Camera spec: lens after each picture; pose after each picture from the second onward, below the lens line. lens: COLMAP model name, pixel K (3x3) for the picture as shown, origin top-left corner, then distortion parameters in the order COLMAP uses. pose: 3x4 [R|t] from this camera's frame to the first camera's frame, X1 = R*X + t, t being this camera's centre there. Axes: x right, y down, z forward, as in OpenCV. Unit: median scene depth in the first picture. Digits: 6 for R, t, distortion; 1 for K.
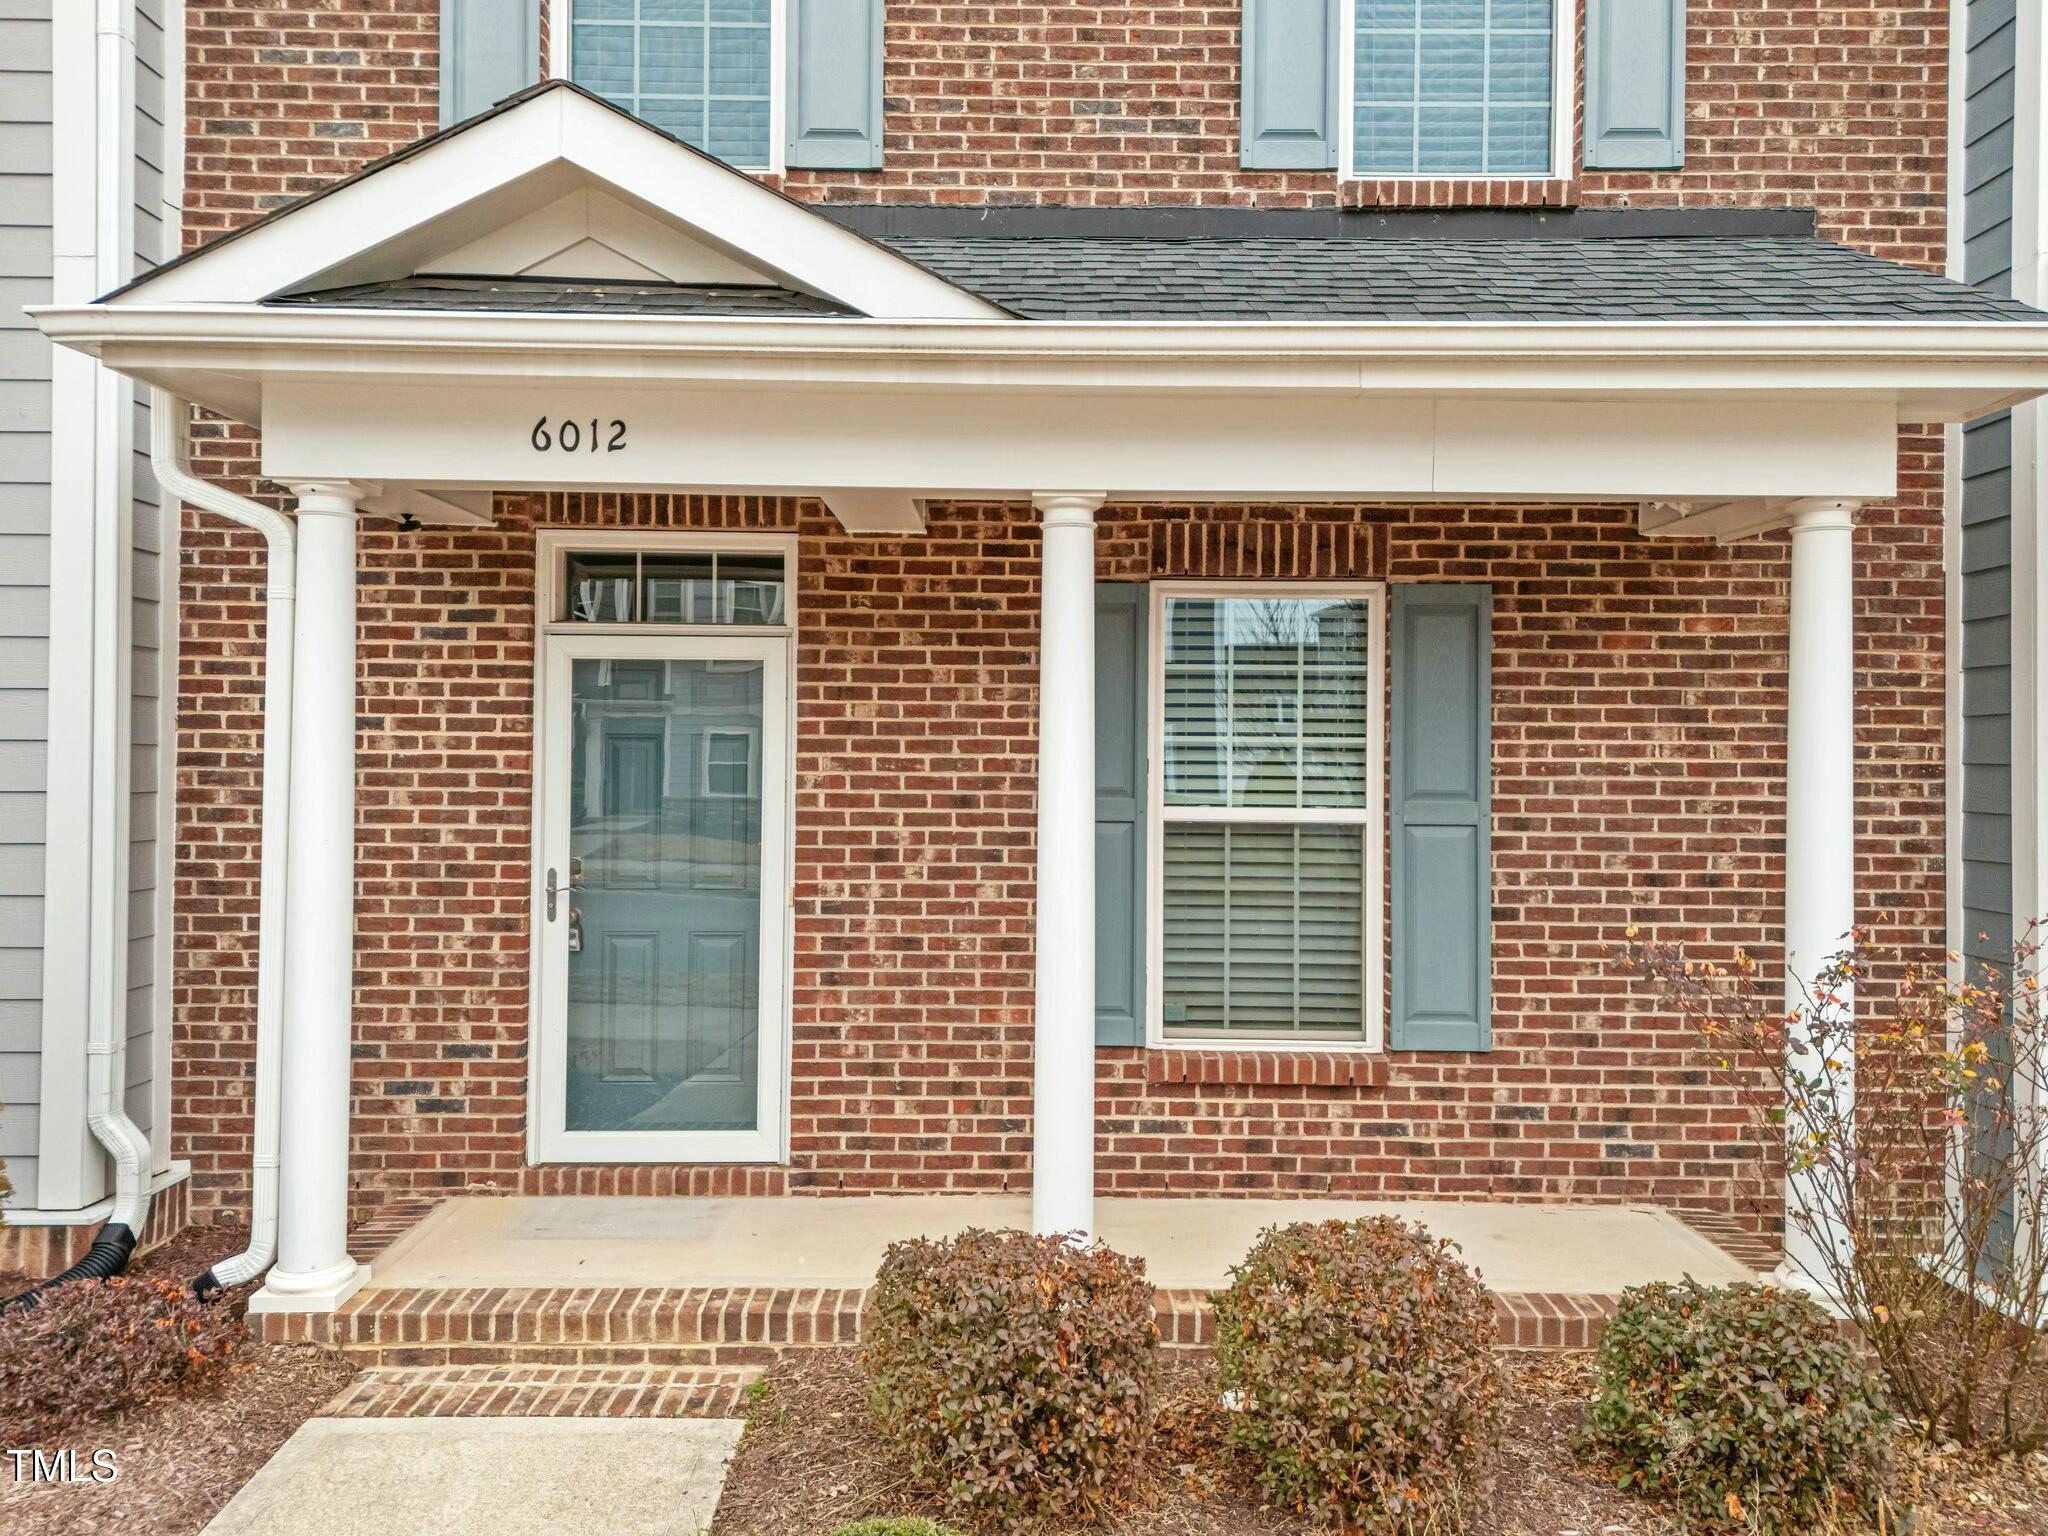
lens RADIAL K [[1491.8, 0, 1026.1], [0, 1491.8, 756.0], [0, 0, 1]] dist [0.075436, -0.078265]
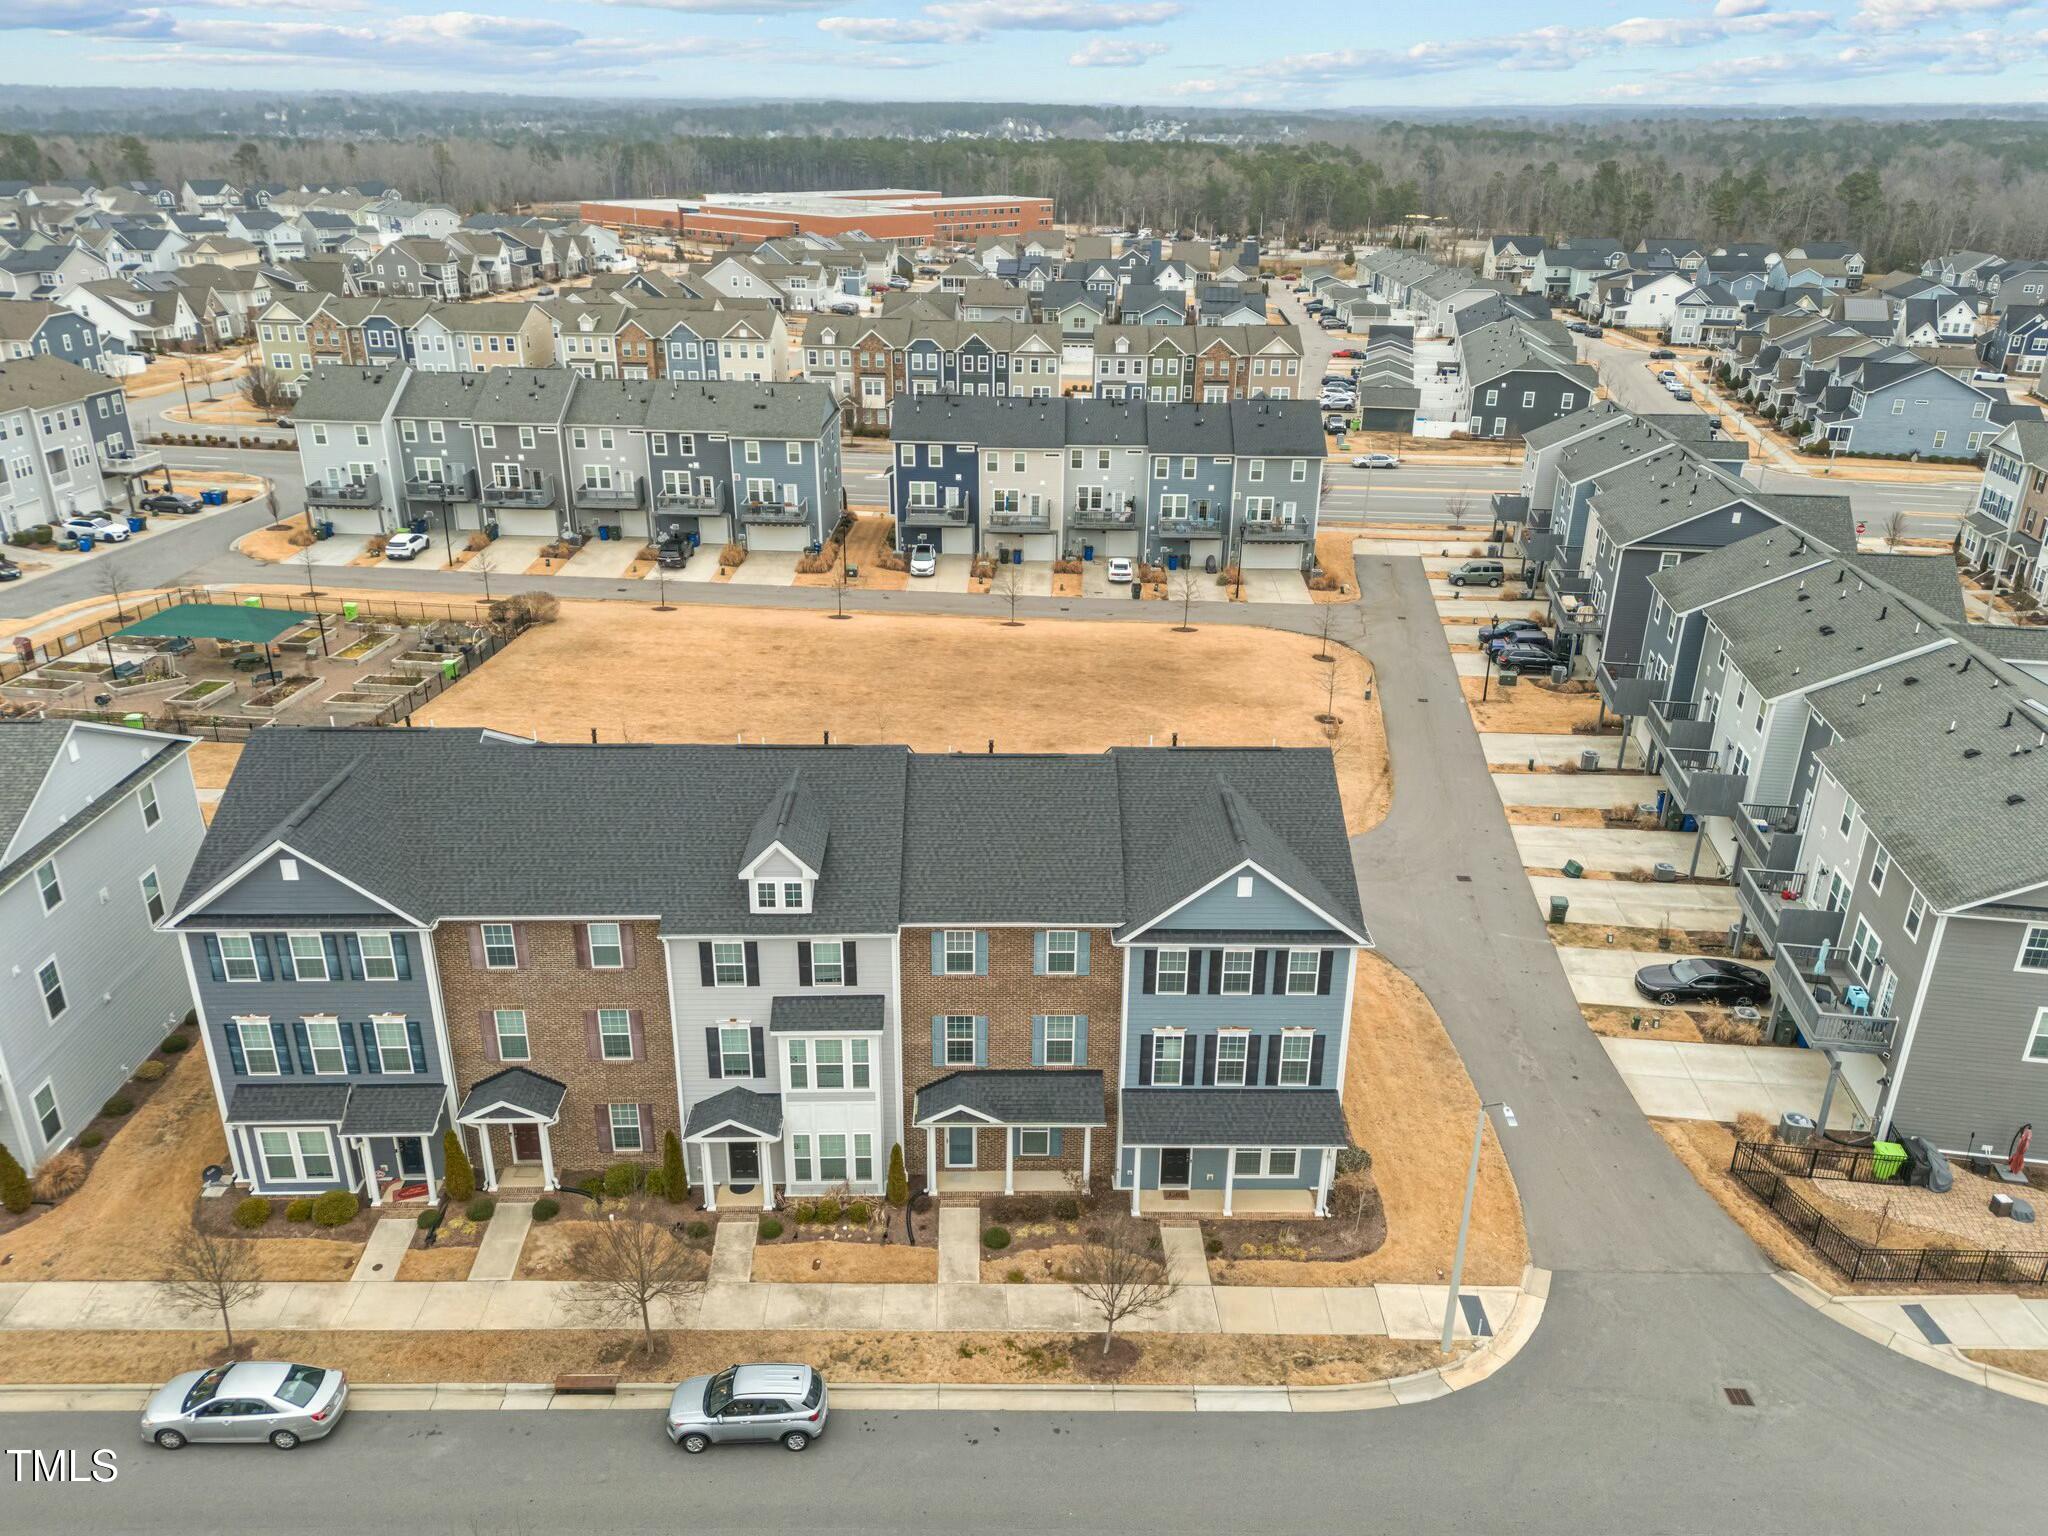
lens RADIAL K [[1491.8, 0, 1026.1], [0, 1491.8, 756.0], [0, 0, 1]] dist [0.075436, -0.078265]
pose [[0.999875, -0.003597, 0.015378, -0.005824], [-0.002777, 0.918499, 0.395412, -5.093785], [-0.015547, -0.395406, 0.918375, -5.709460]]
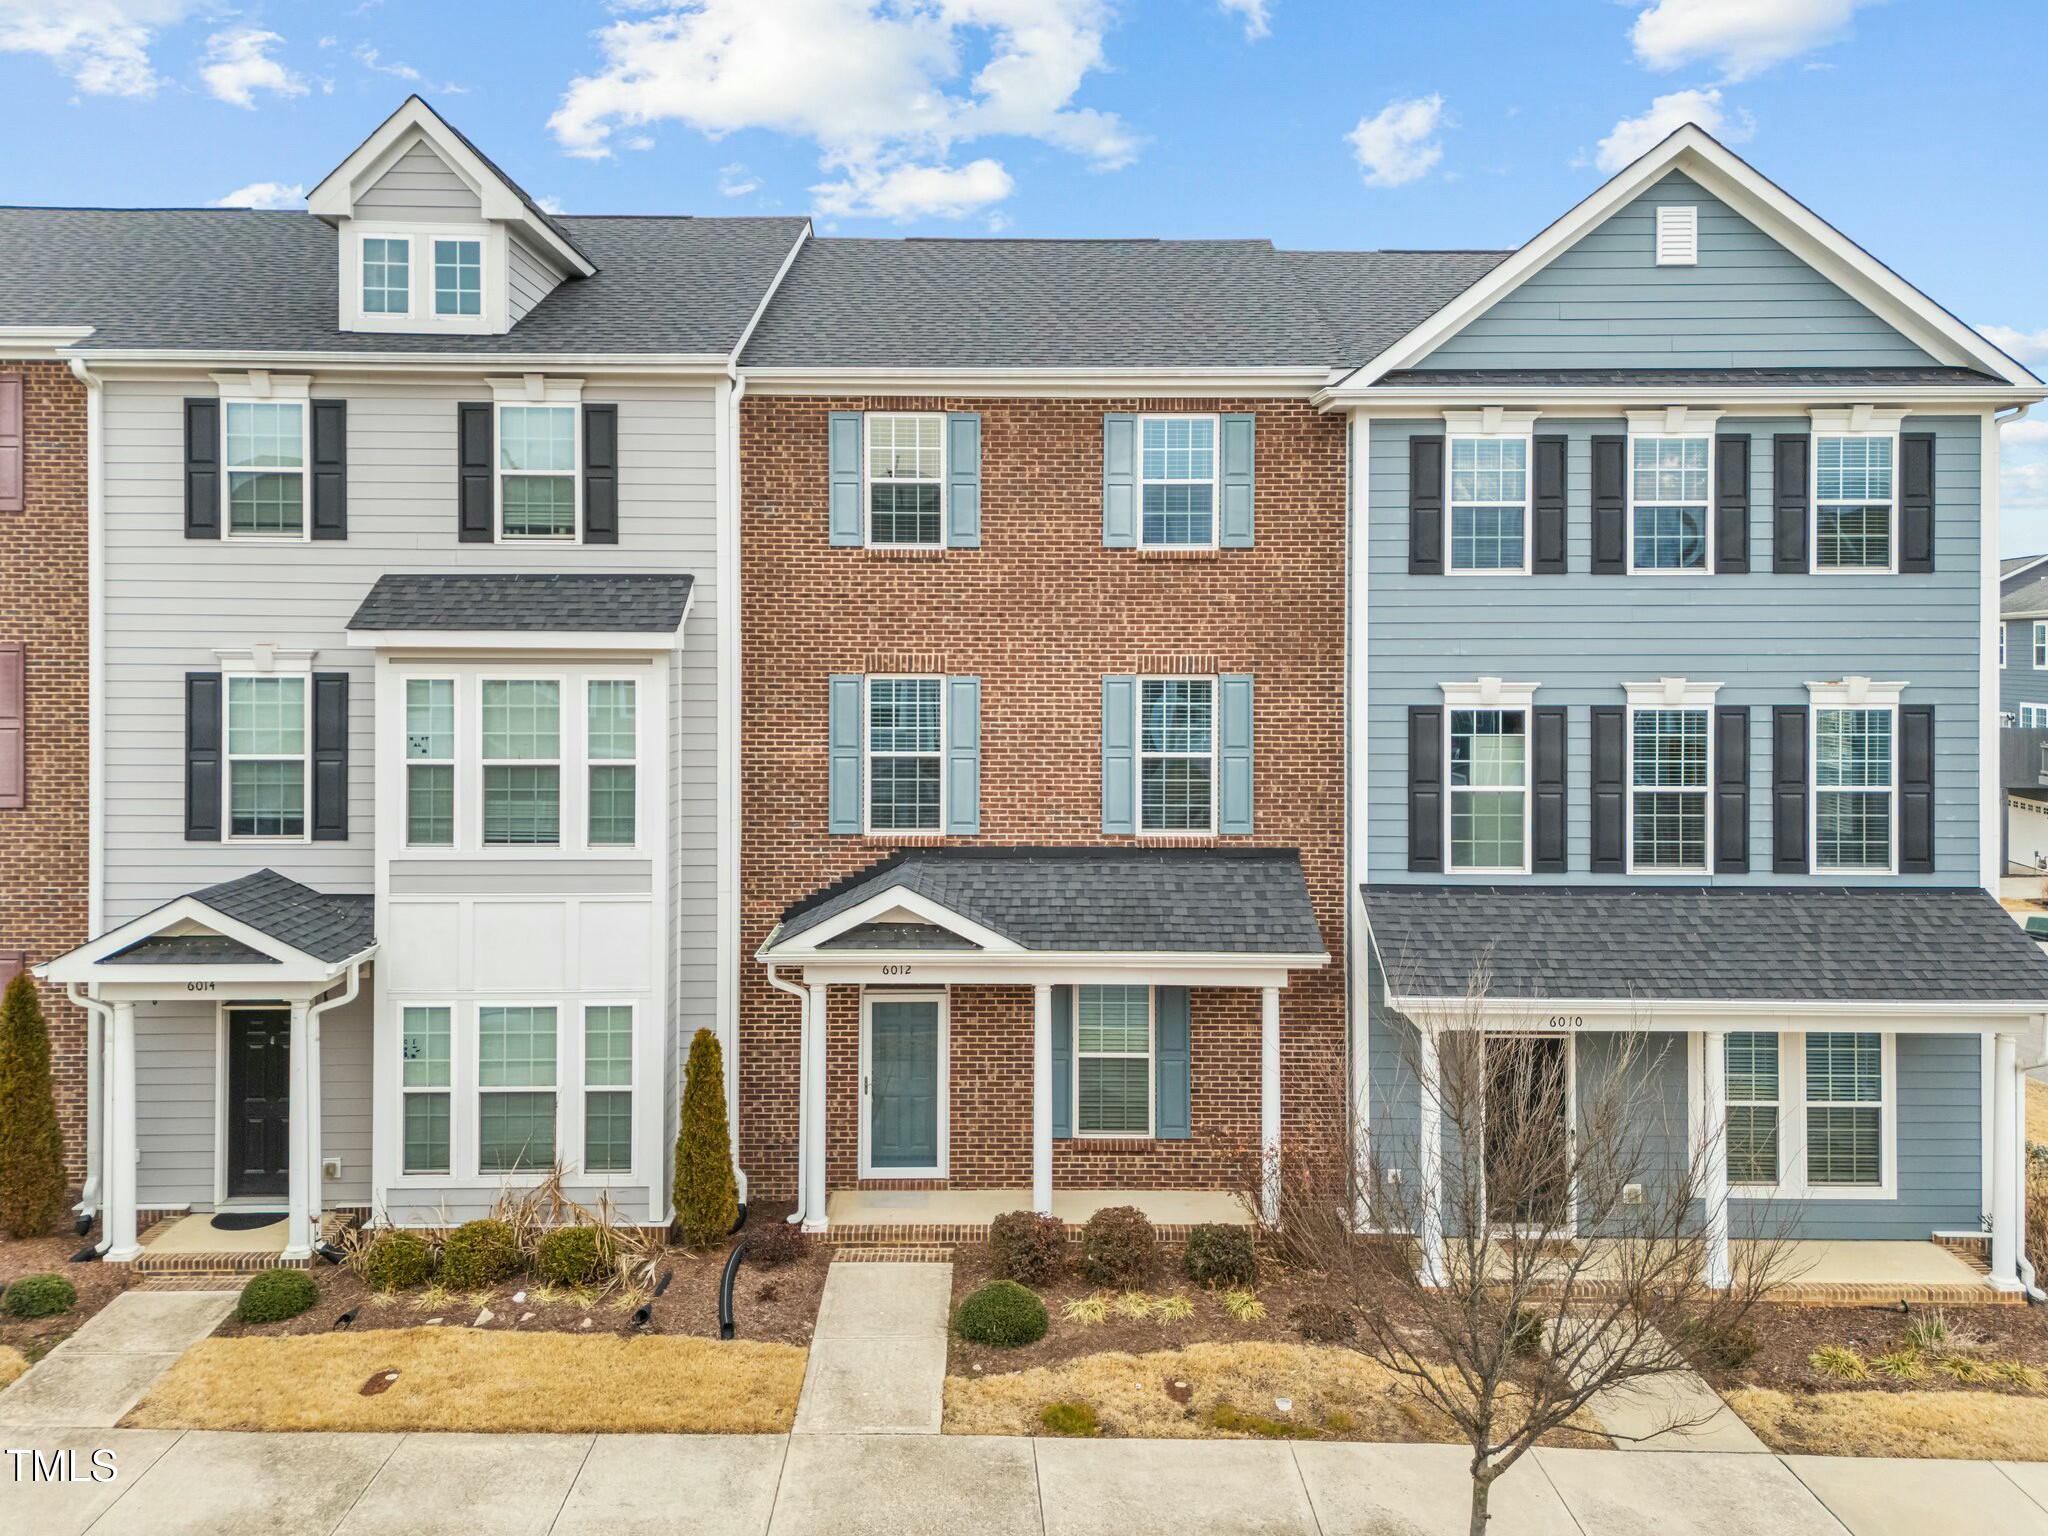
lens RADIAL K [[1544.8, 0, 1023.6], [0, 1544.8, 656.5], [0, 0, 1]] dist [0.067047, -0.055944]
pose [[0.999982, -0.006023, 0.000725, -0.009502], [0.006009, 0.999811, 0.018505, -0.791662], [-0.000836, -0.018501, 0.999828, -1.982769]]
